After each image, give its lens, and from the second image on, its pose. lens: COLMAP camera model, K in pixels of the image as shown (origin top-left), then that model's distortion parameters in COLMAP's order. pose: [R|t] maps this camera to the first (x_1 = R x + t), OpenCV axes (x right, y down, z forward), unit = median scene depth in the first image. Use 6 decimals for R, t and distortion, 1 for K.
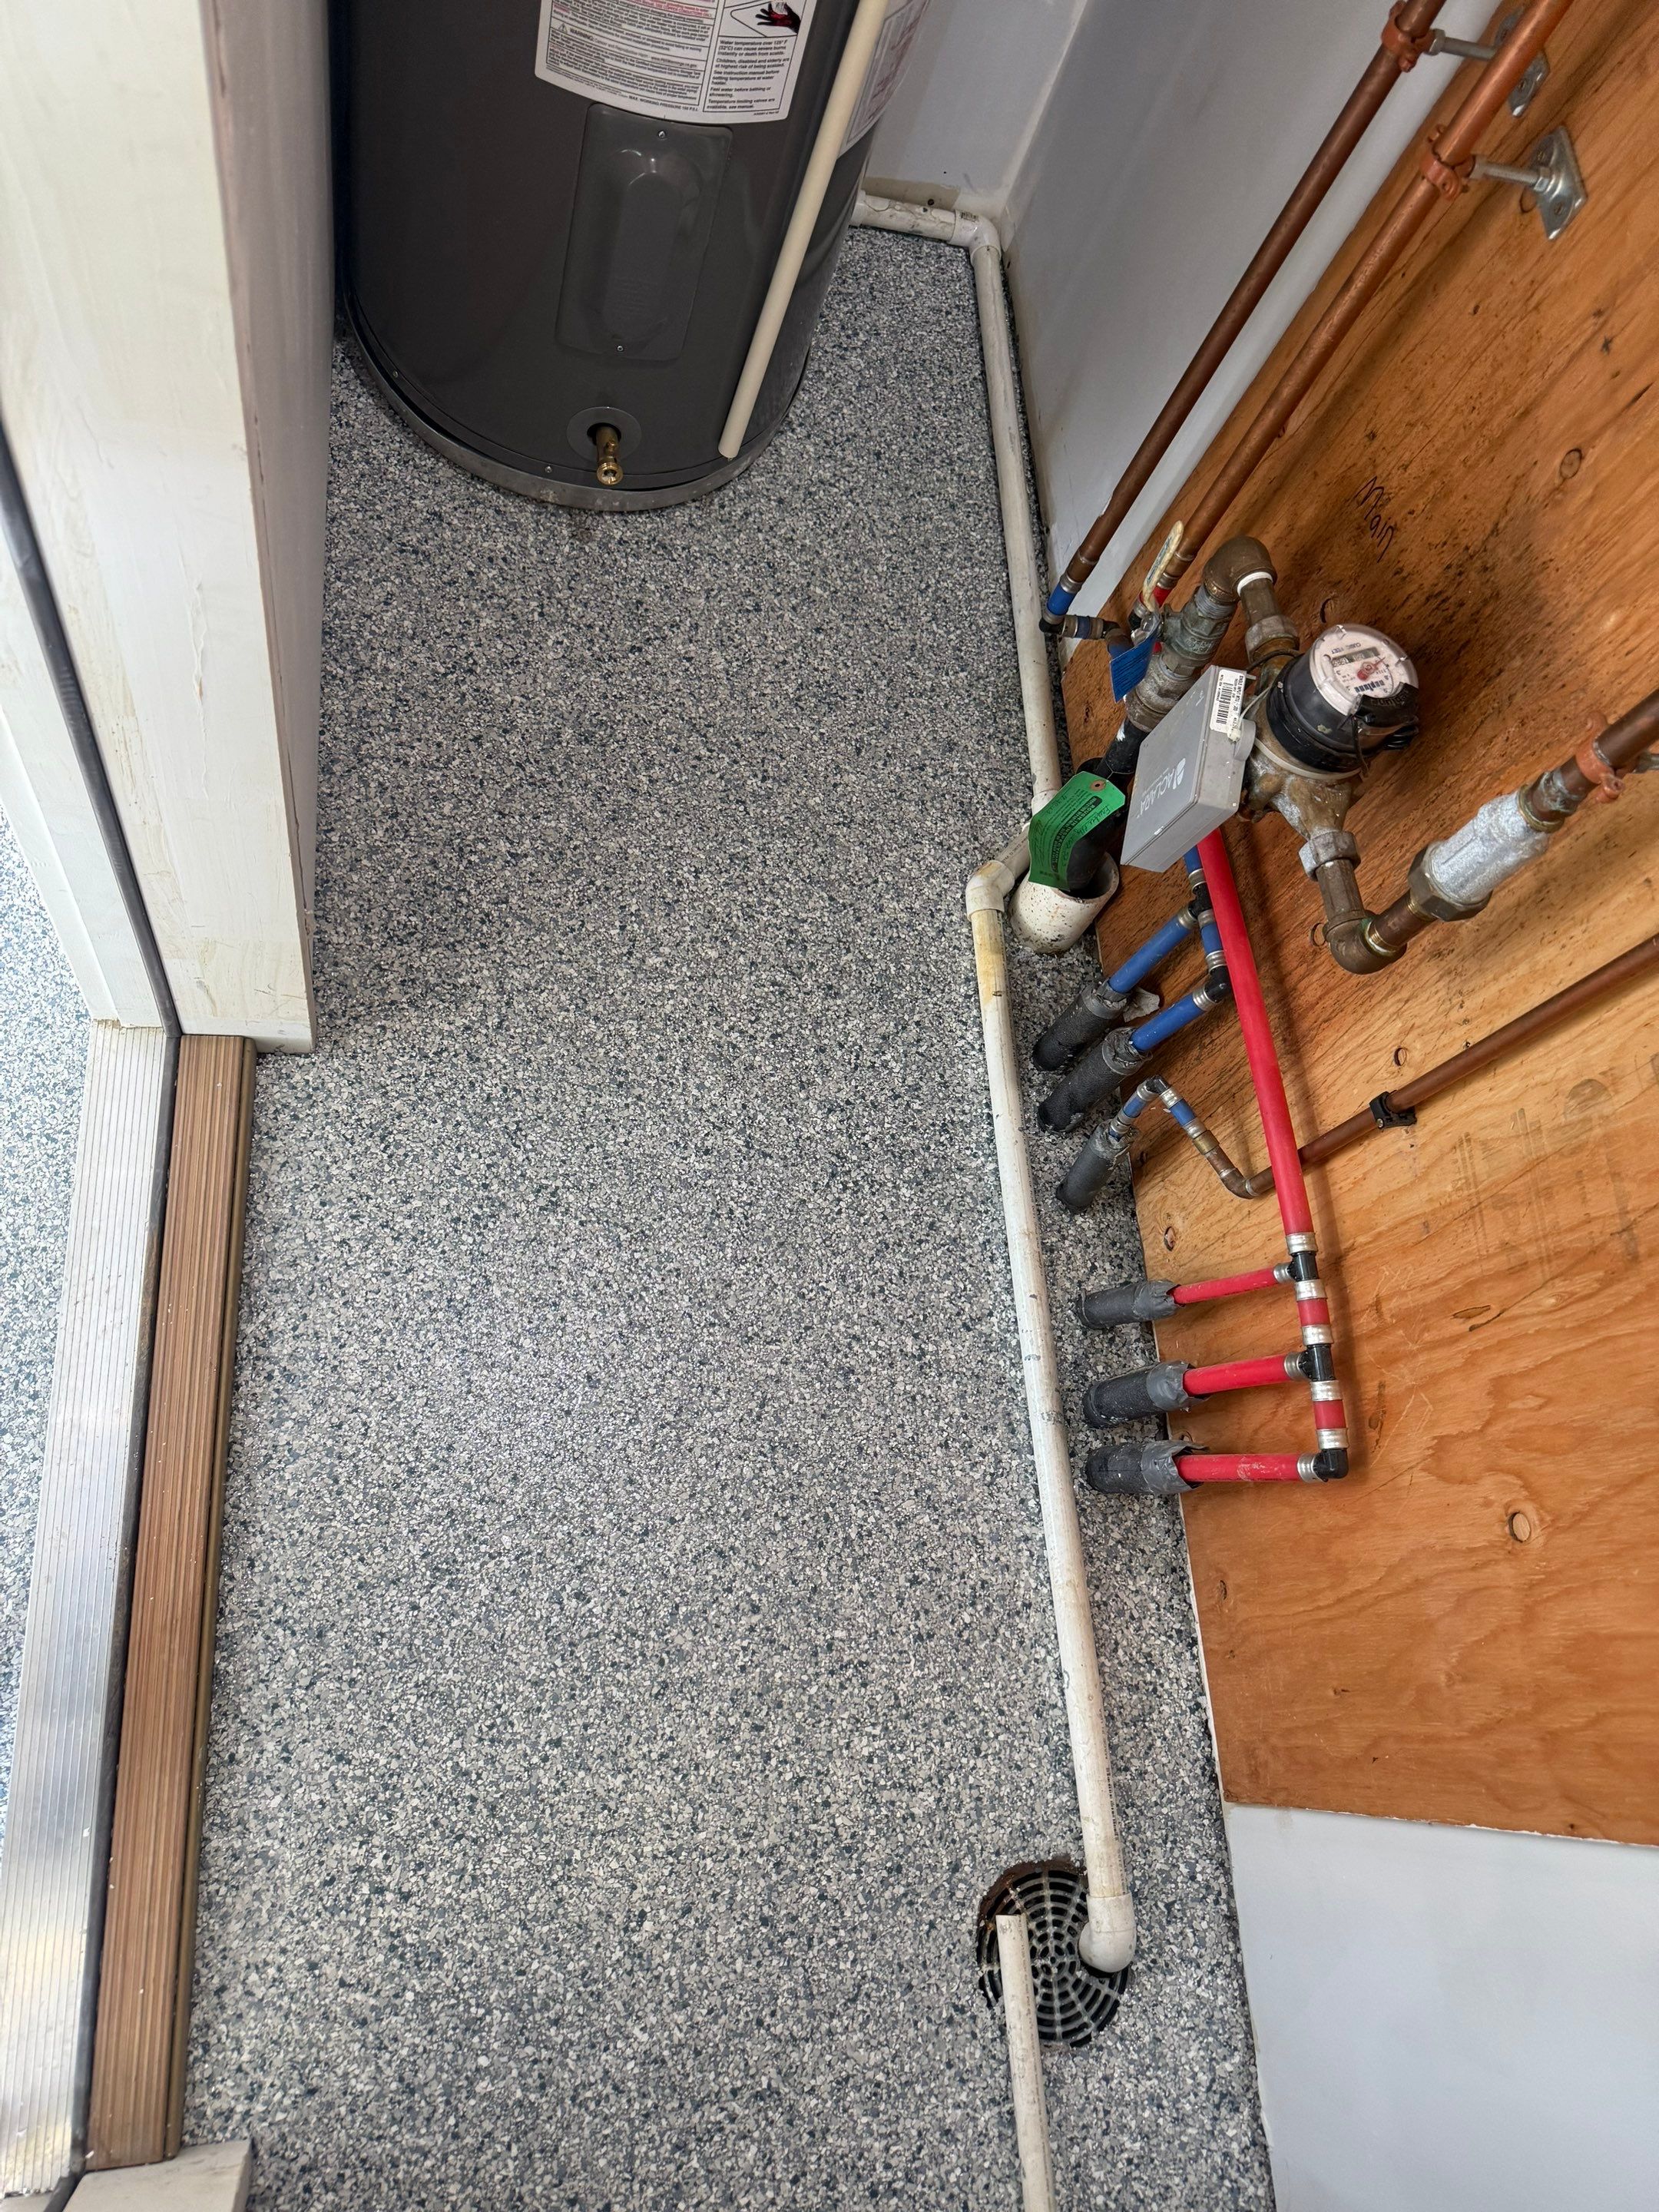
lens RADIAL K [[1566.8, 0, 828.9], [0, 1566.8, 1111.6], [0, 0, 1]] dist [0.047140, -0.059943]
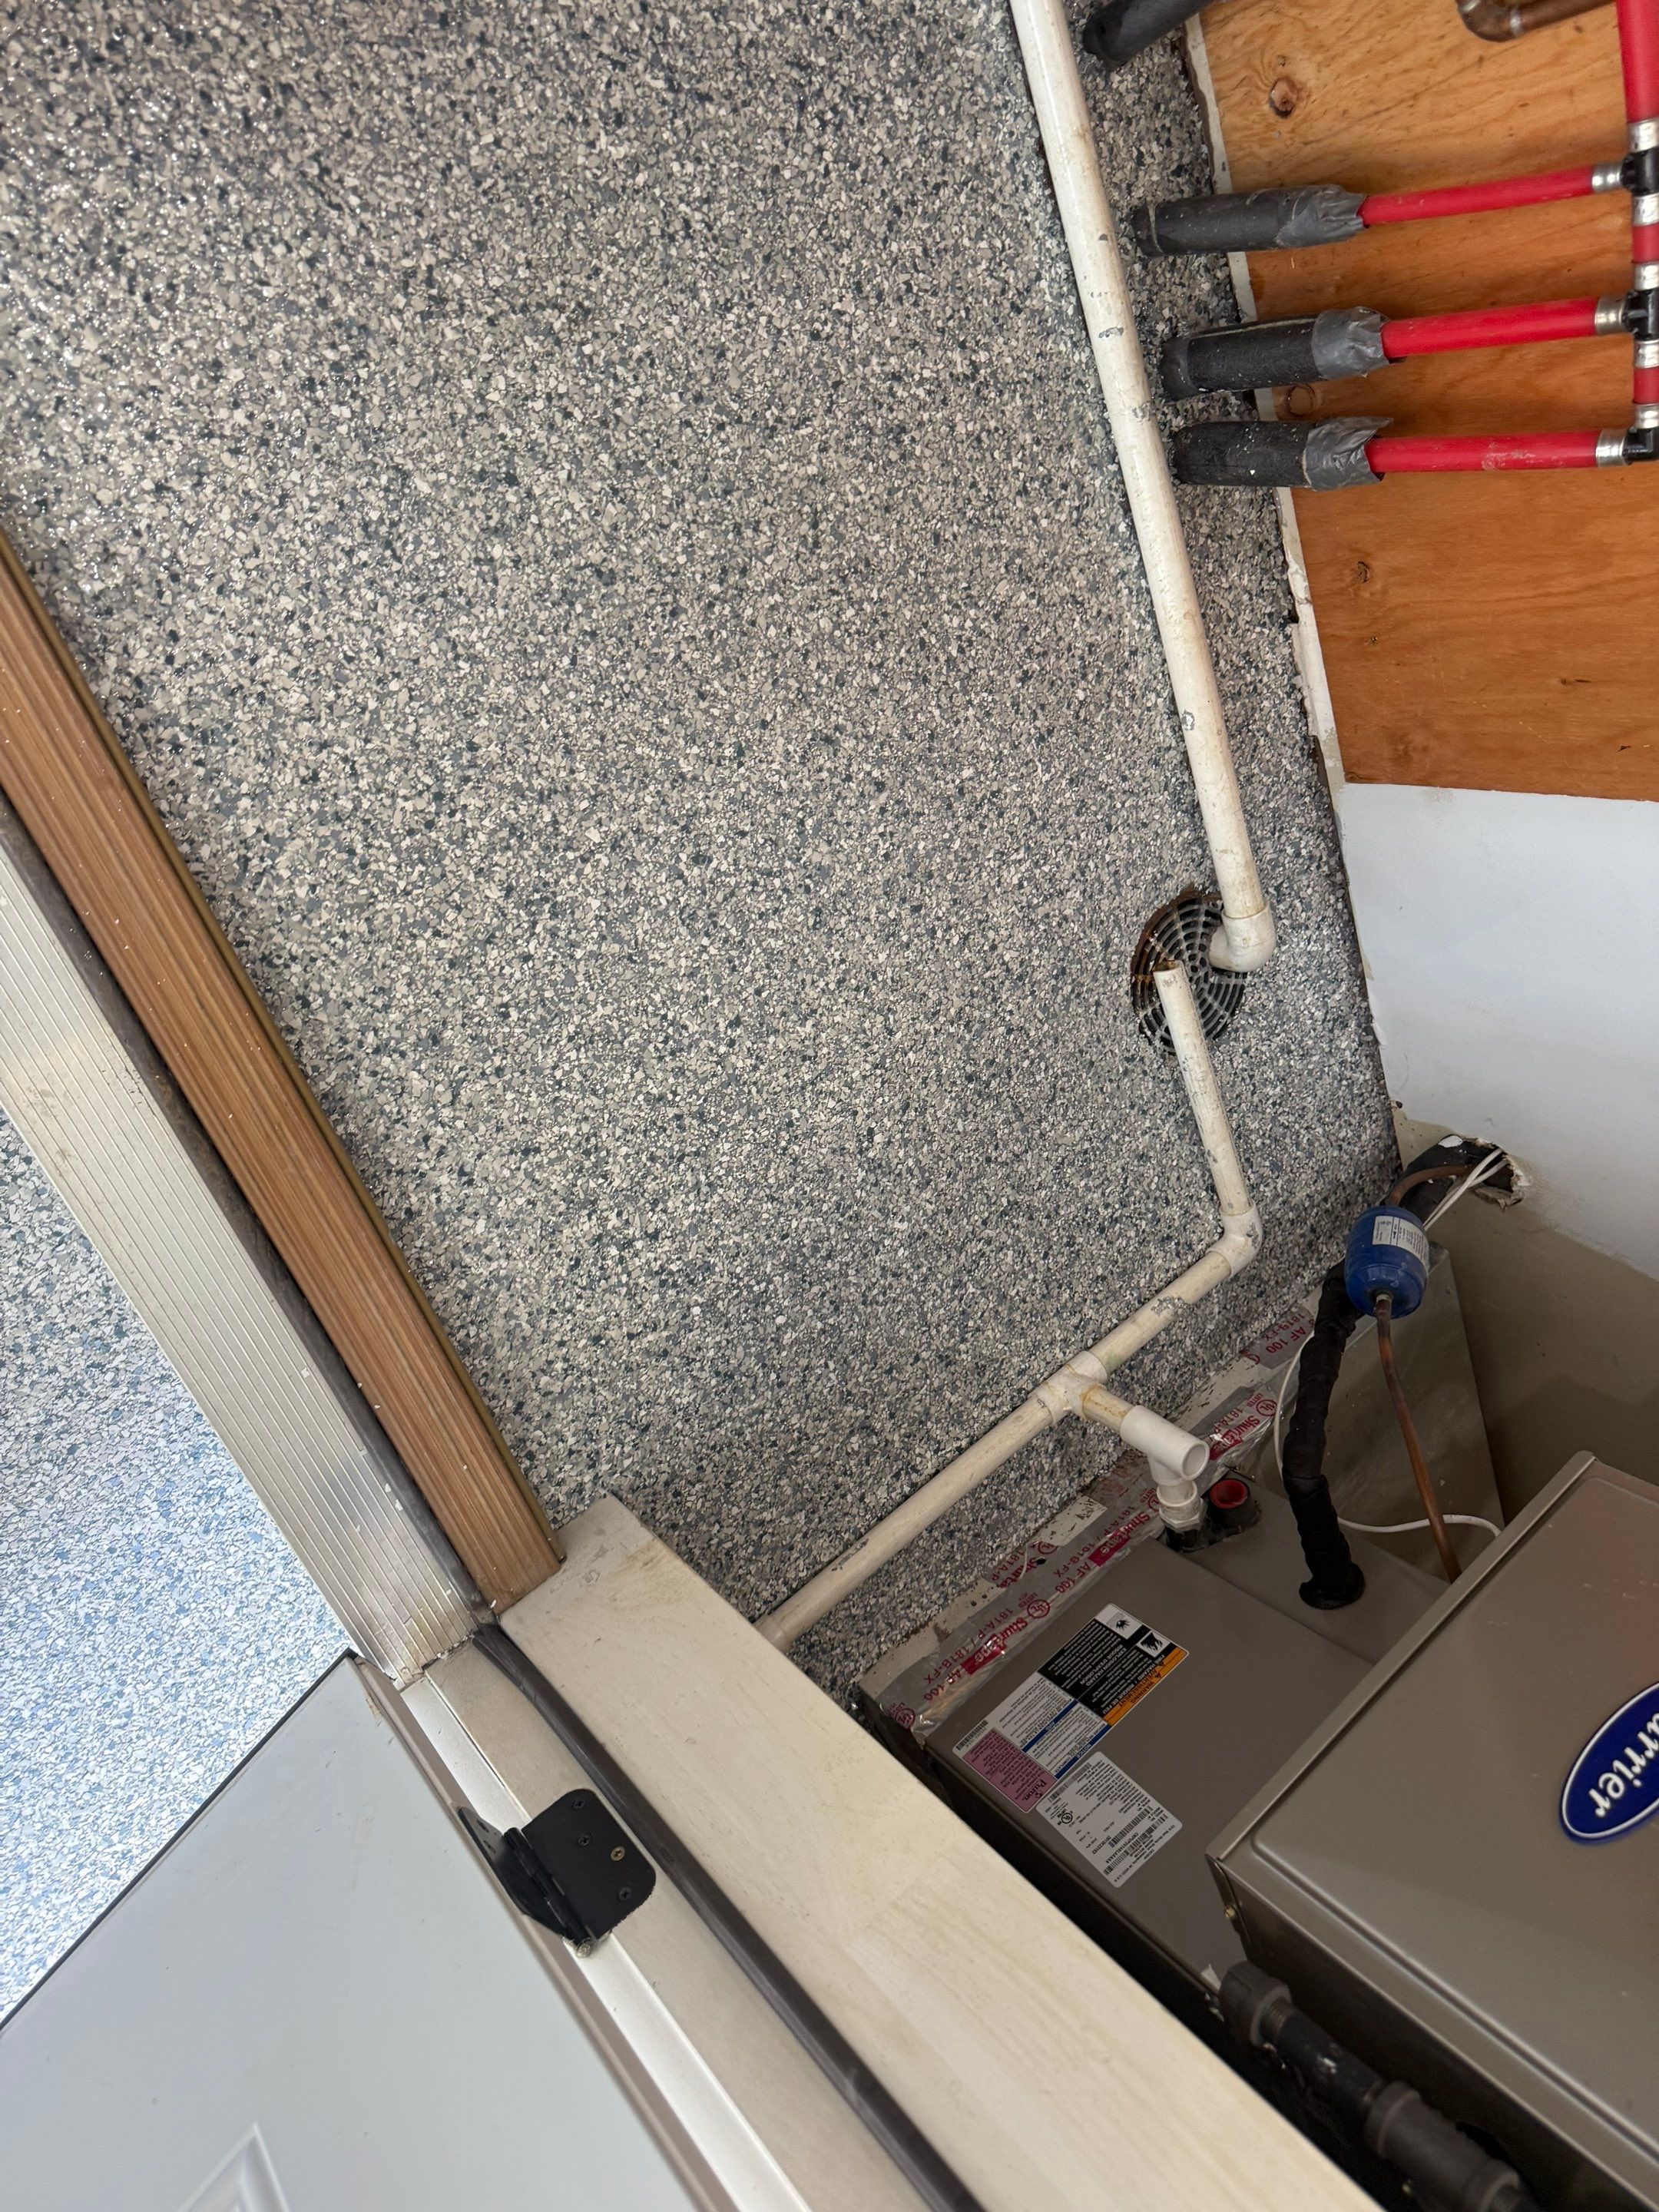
lens RADIAL K [[1566.8, 0, 834.7], [0, 1566.8, 1093.1], [0, 0, 1]] dist [0.047140, -0.059943]
pose [[0.900979, -0.379492, 0.210294, -0.300491], [0.129258, 0.697473, 0.704857, -0.142169], [-0.414162, -0.607879, 0.677461, 0.381970]]
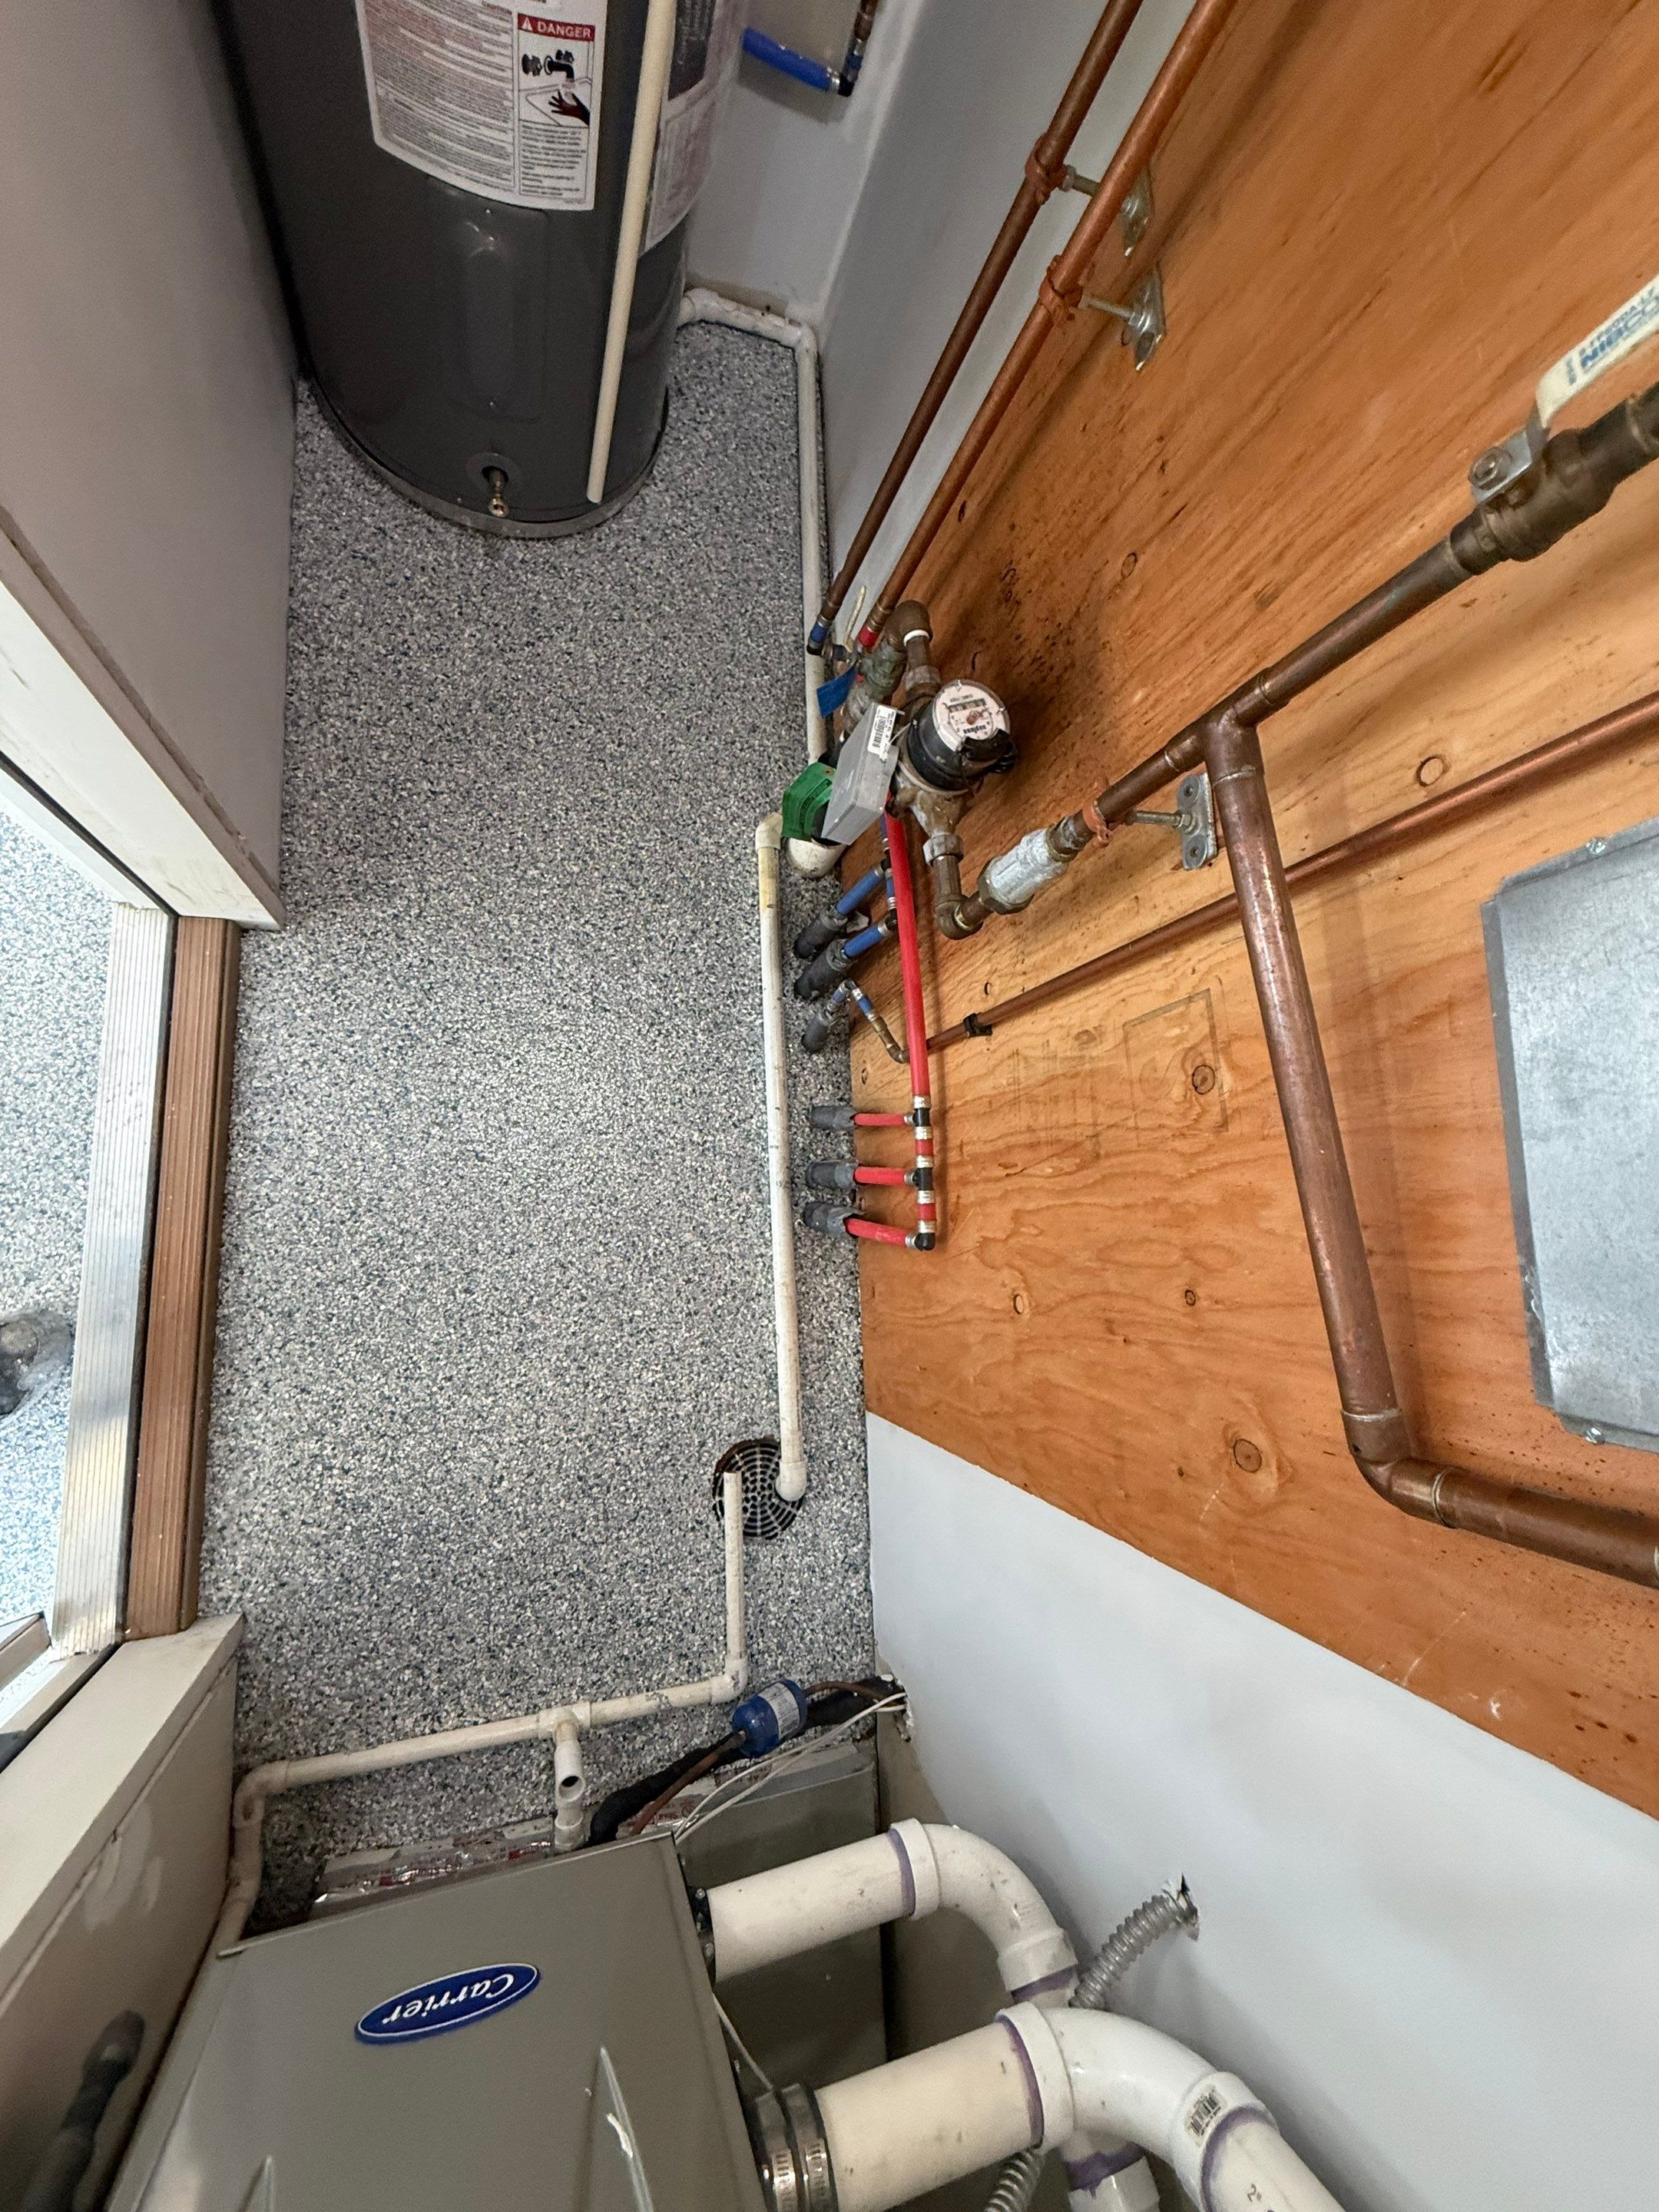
lens RADIAL K [[878.9, 0, 830.8], [0, 878.9, 1101.6], [0, 0, 1]] dist [-0.000797, 0.000174]
pose [[0.996963, 0.040398, 0.066576, 0.140590], [-0.053058, 0.978154, 0.200998, -0.077406], [-0.057002, -0.203920, 0.977327, 0.148902]]
